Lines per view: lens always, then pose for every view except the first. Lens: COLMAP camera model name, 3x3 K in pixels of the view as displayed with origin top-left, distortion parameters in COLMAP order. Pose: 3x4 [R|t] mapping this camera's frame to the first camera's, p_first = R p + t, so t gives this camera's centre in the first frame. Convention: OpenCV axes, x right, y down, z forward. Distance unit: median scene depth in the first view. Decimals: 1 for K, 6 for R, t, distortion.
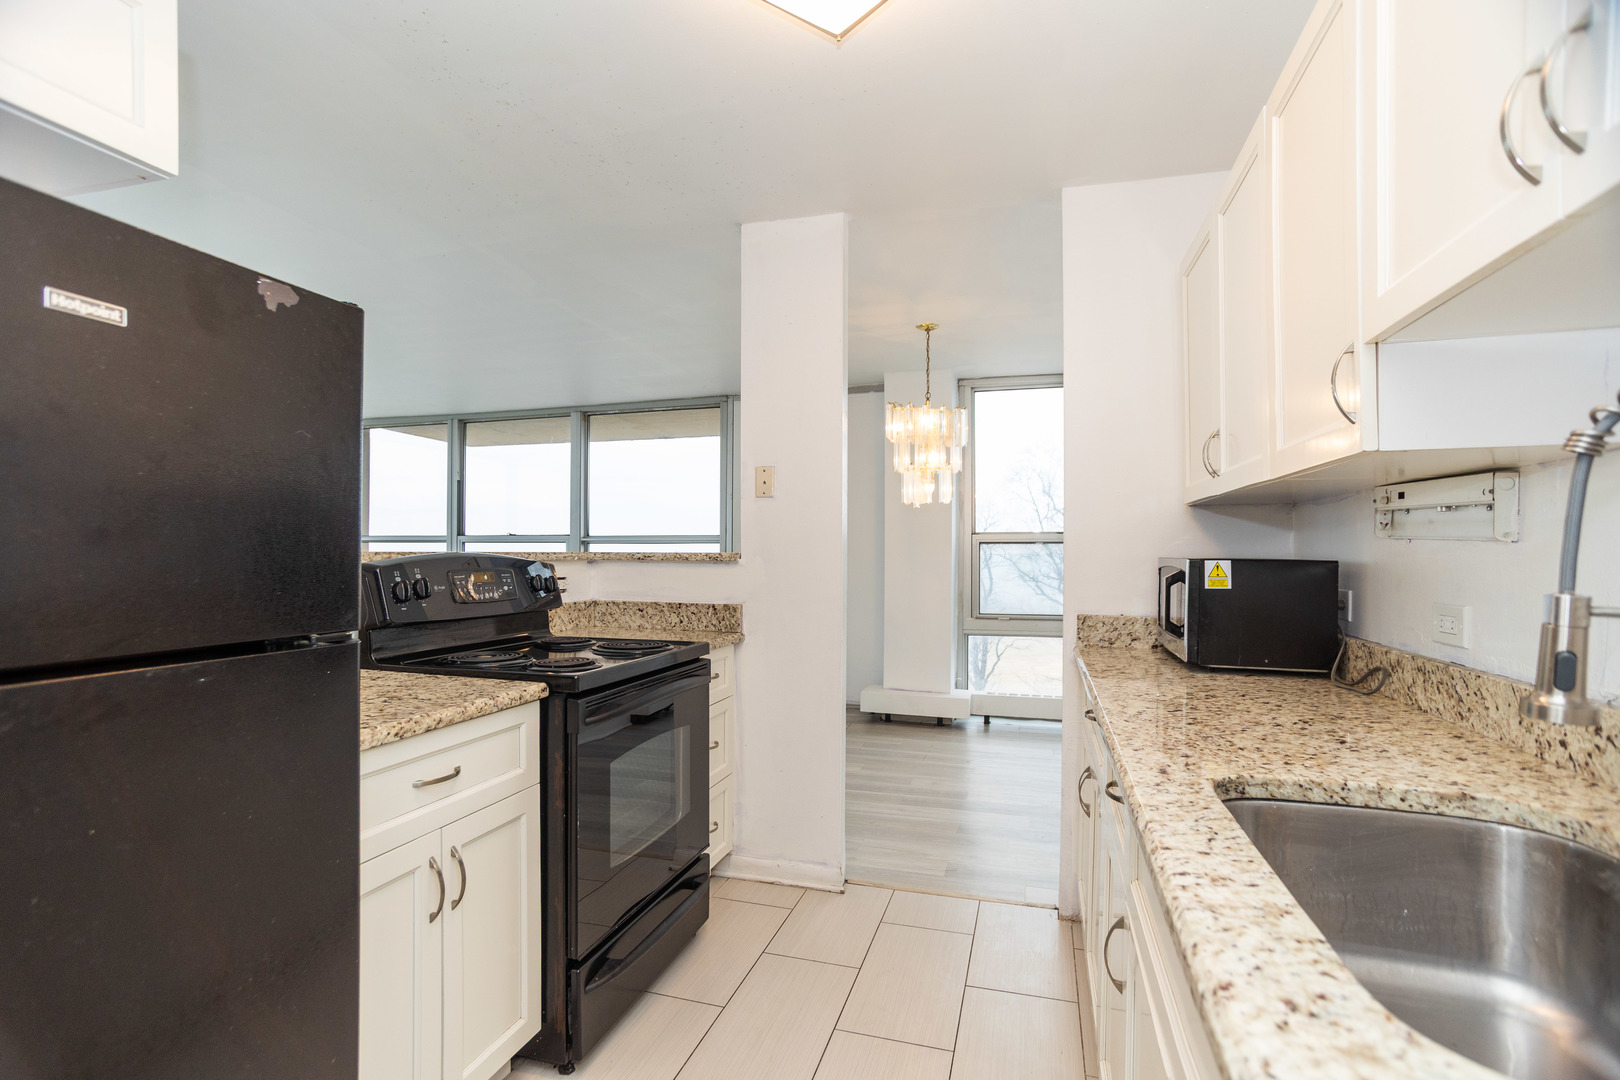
lens RADIAL K [[779.1, 0, 779.4], [0, 779.1, 544.9], [0, 0, 1]] dist [-0.042181, 0.045028]
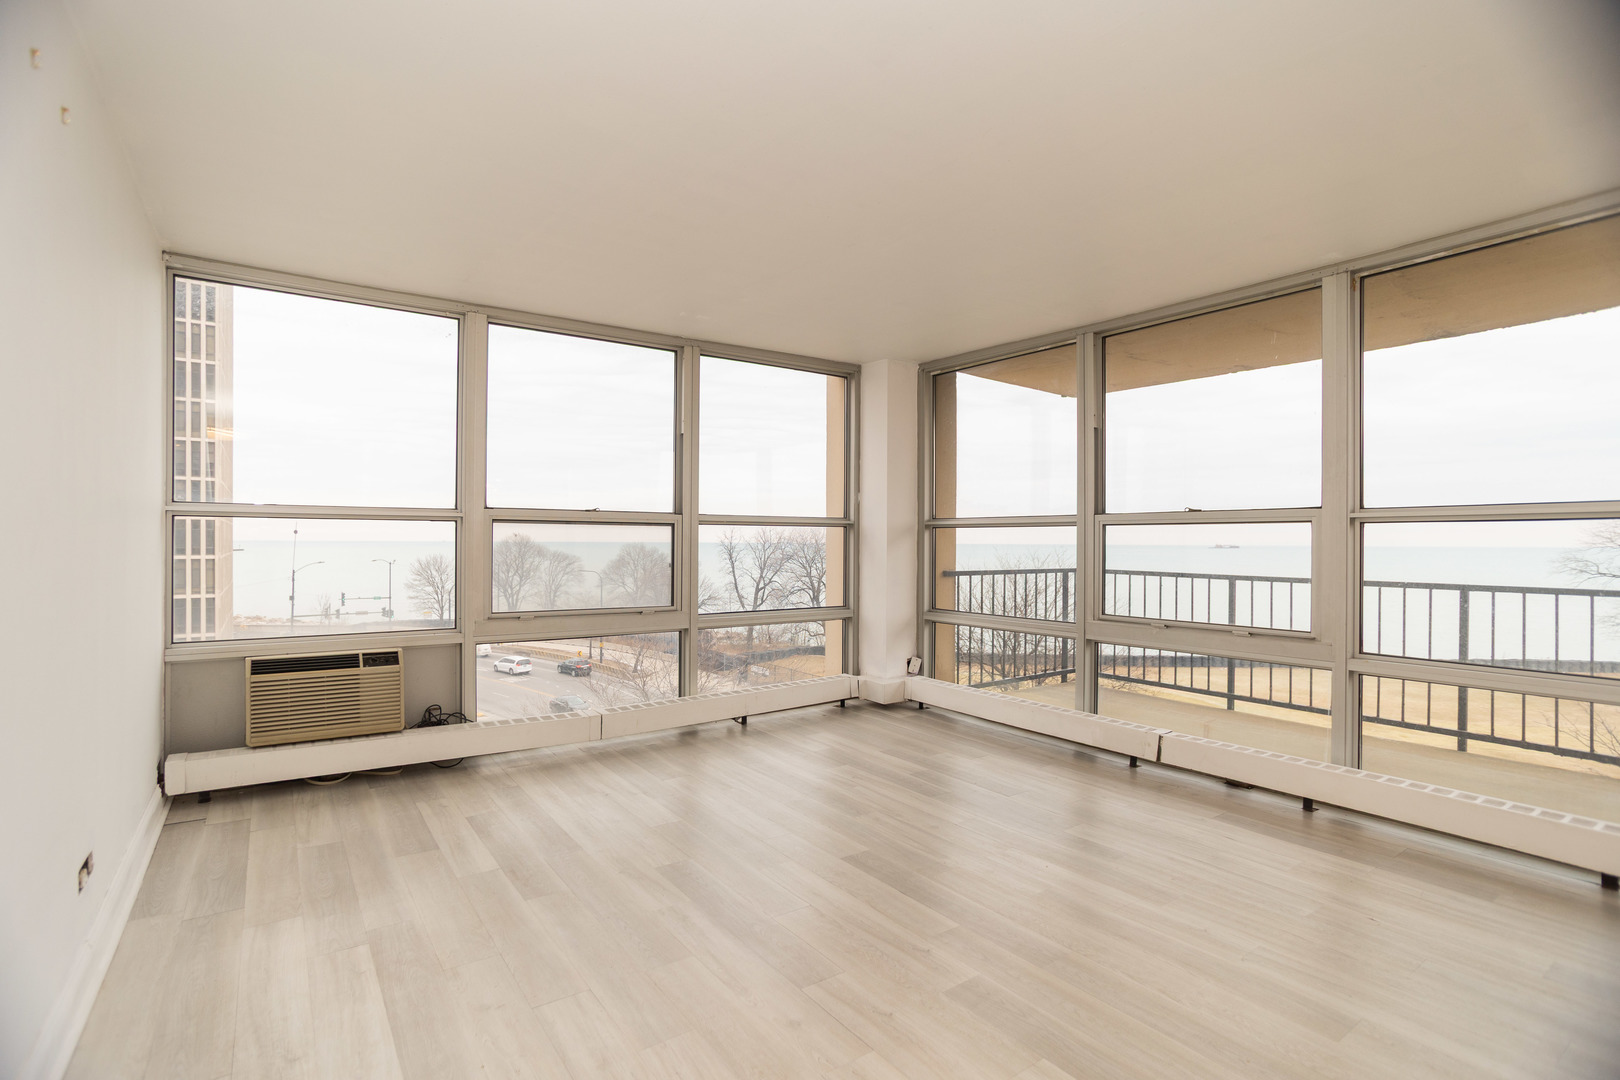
lens RADIAL K [[778.7, 0, 800.0], [0, 778.7, 547.5], [0, 0, 1]] dist [-0.067369, 0.042924]
pose [[0.809898, 0.005161, -0.586548, -0.321303], [0.001531, 0.999939, 0.010912, 0.010928], [0.586569, -0.009736, 0.809841, 0.461011]]
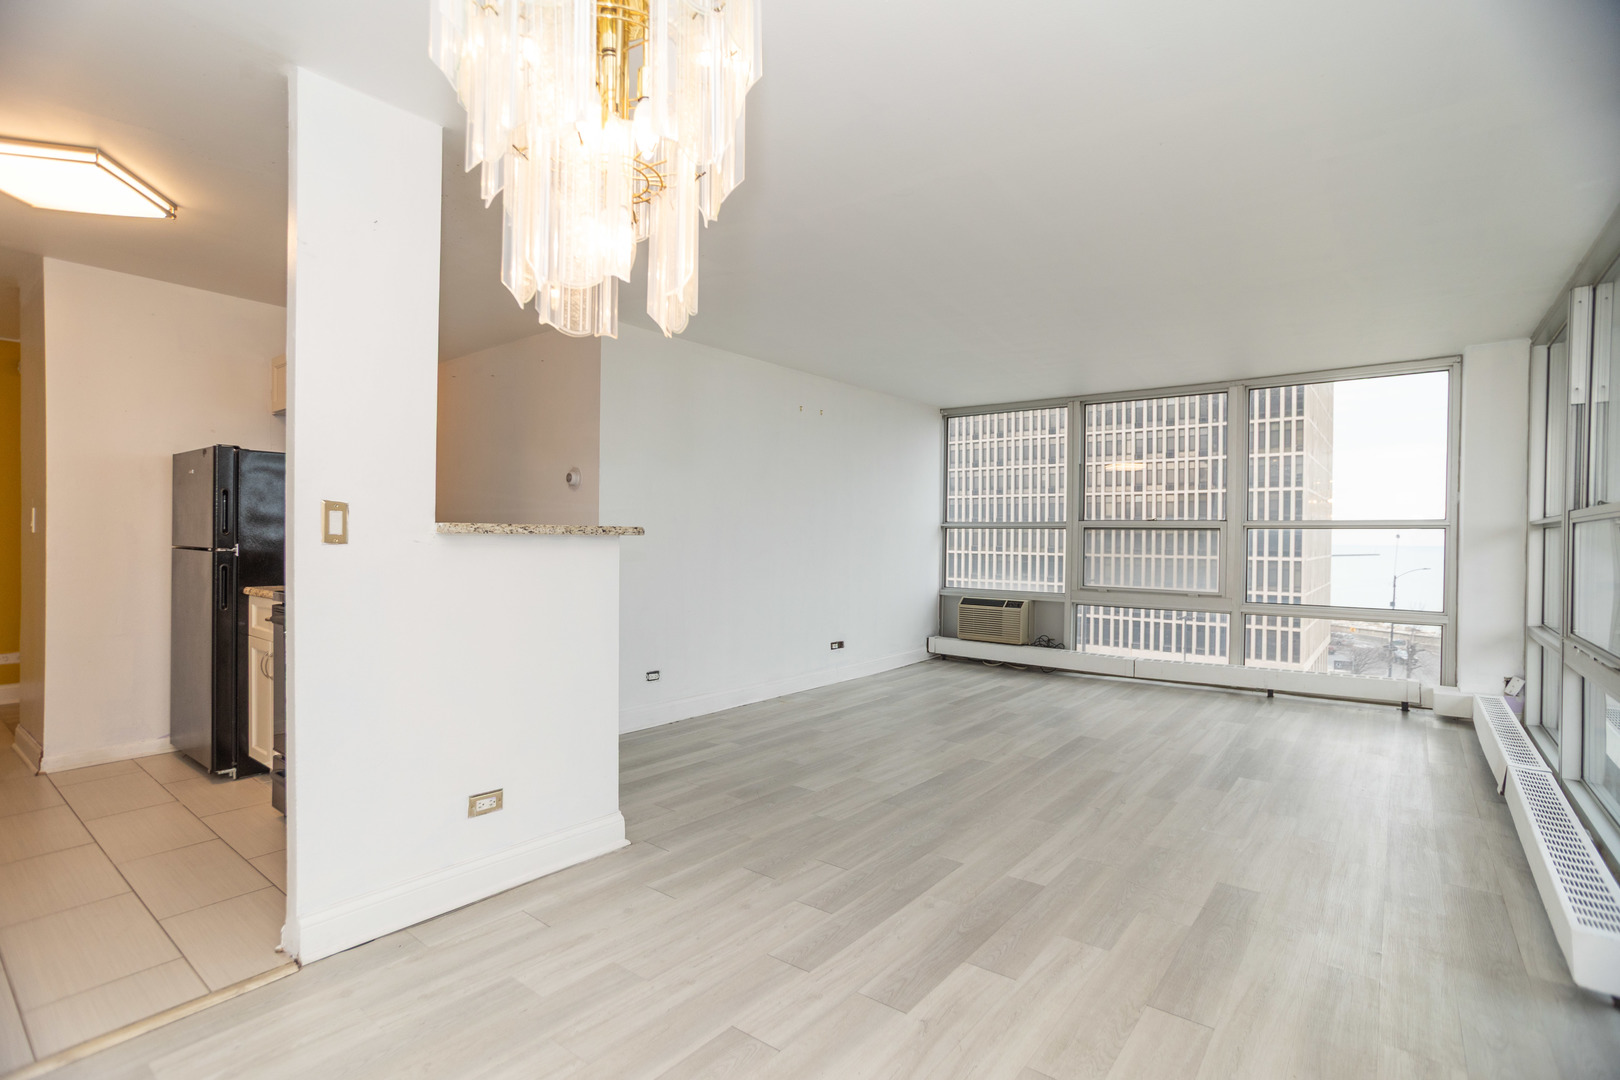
lens RADIAL K [[770.9, 0, 801.1], [0, 770.9, 545.0], [0, 0, 1]] dist [-0.064469, 0.038298]
pose [[-0.342971, 0.002012, -0.939344, 0.322983], [-0.004840, 0.999981, 0.003909, 0.015824], [0.939334, 0.005887, -0.342954, 0.919697]]
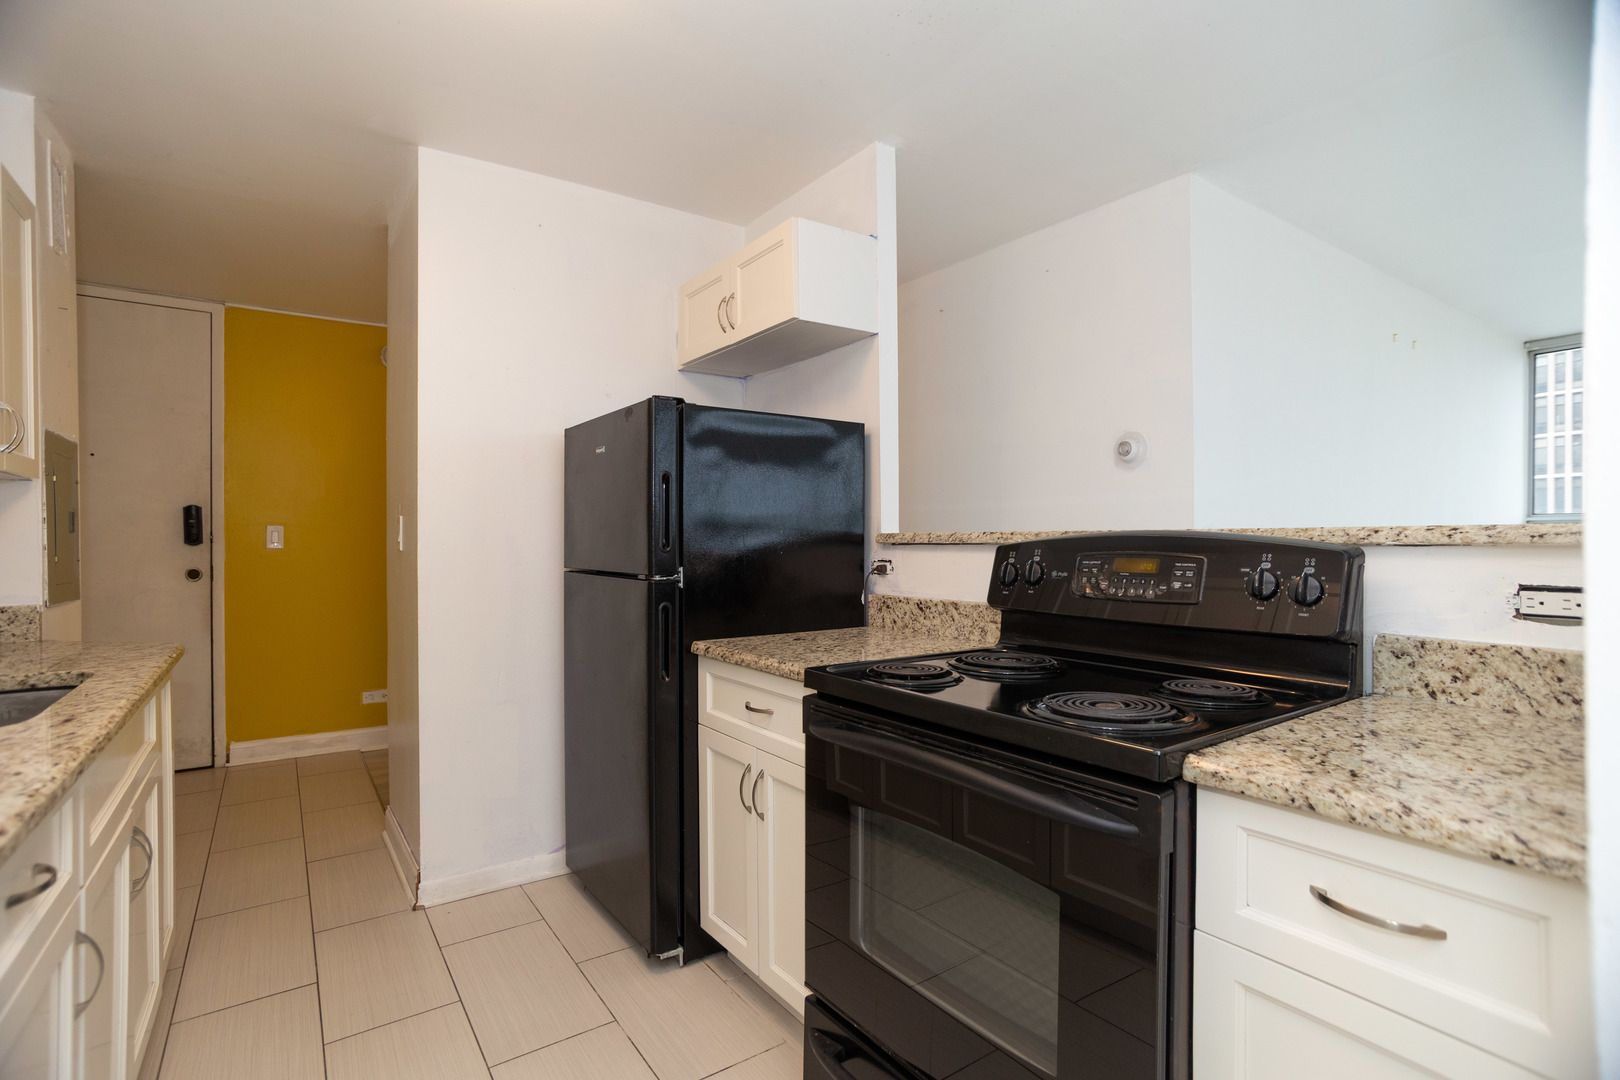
lens RADIAL K [[778.7, 0, 800.0], [0, 778.7, 547.5], [0, 0, 1]] dist [-0.067369, 0.042924]
pose [[-0.604730, 0.004393, -0.796419, 0.148457], [0.007457, 0.999972, -0.000147, 0.010260], [0.796396, -0.006028, -0.604745, 0.508202]]
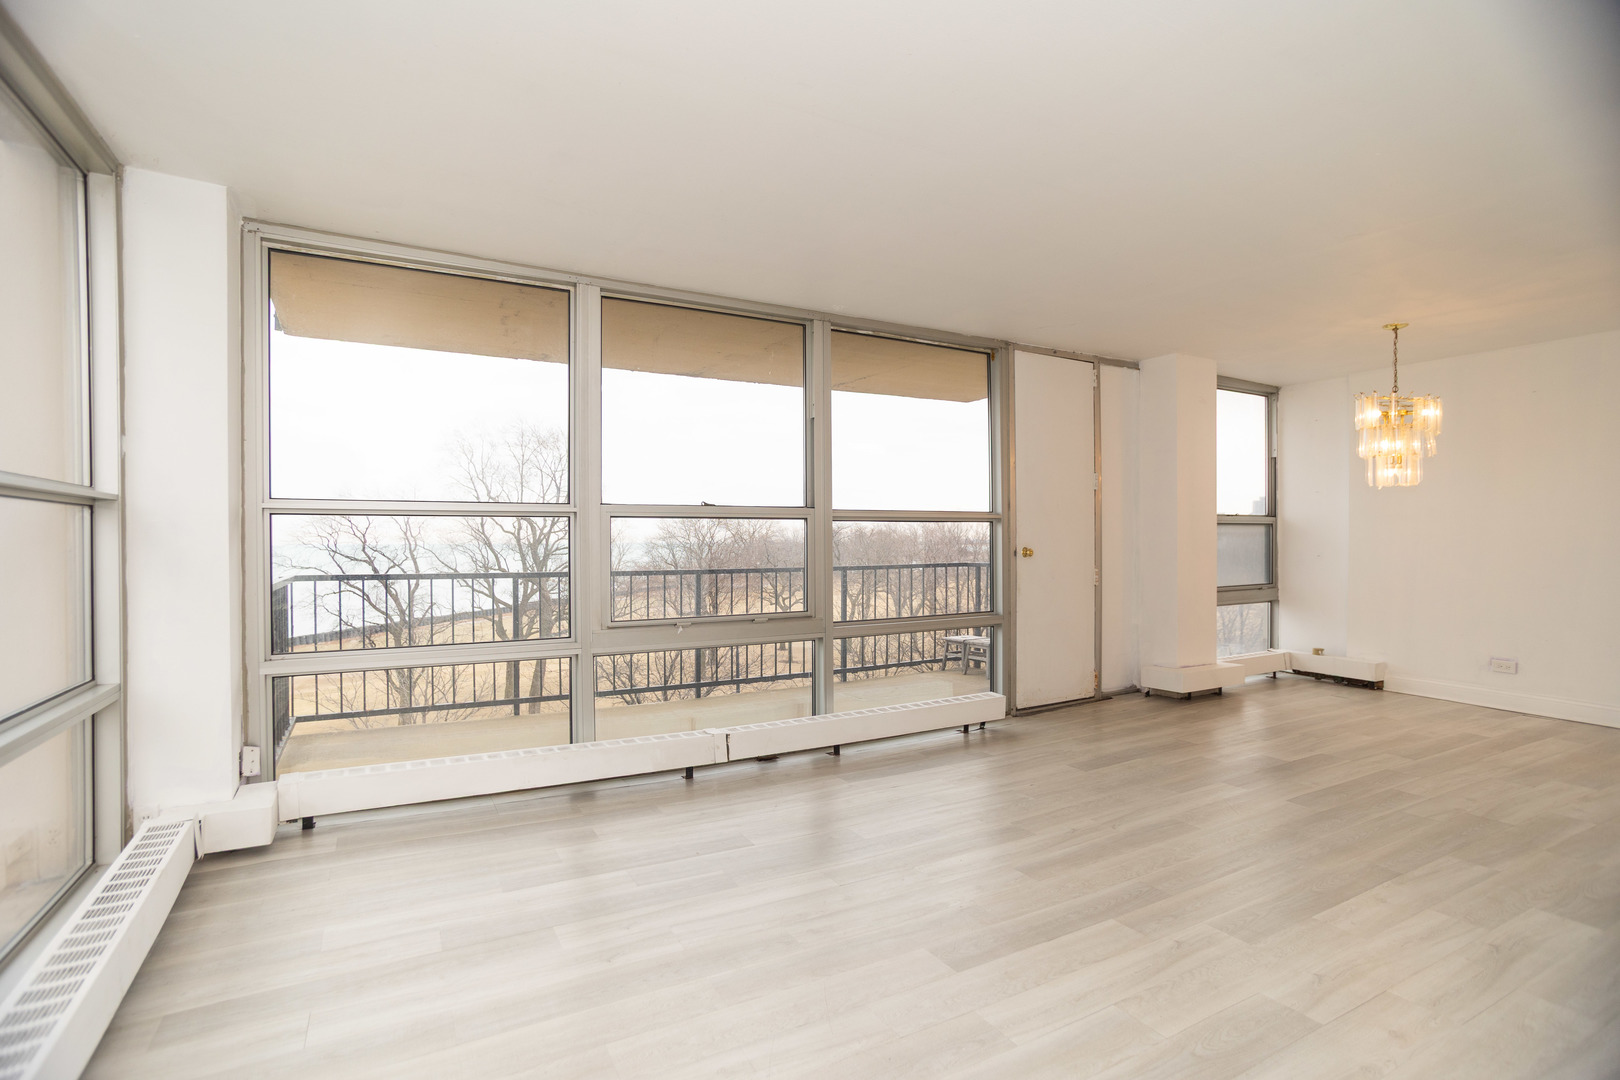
lens RADIAL K [[778.7, 0, 800.0], [0, 778.7, 547.5], [0, 0, 1]] dist [-0.067369, 0.042924]
pose [[0.671705, -0.013014, 0.740705, -0.966949], [0.001692, 0.999870, 0.016033, 0.012928], [-0.740817, -0.009516, 0.671639, 0.719340]]
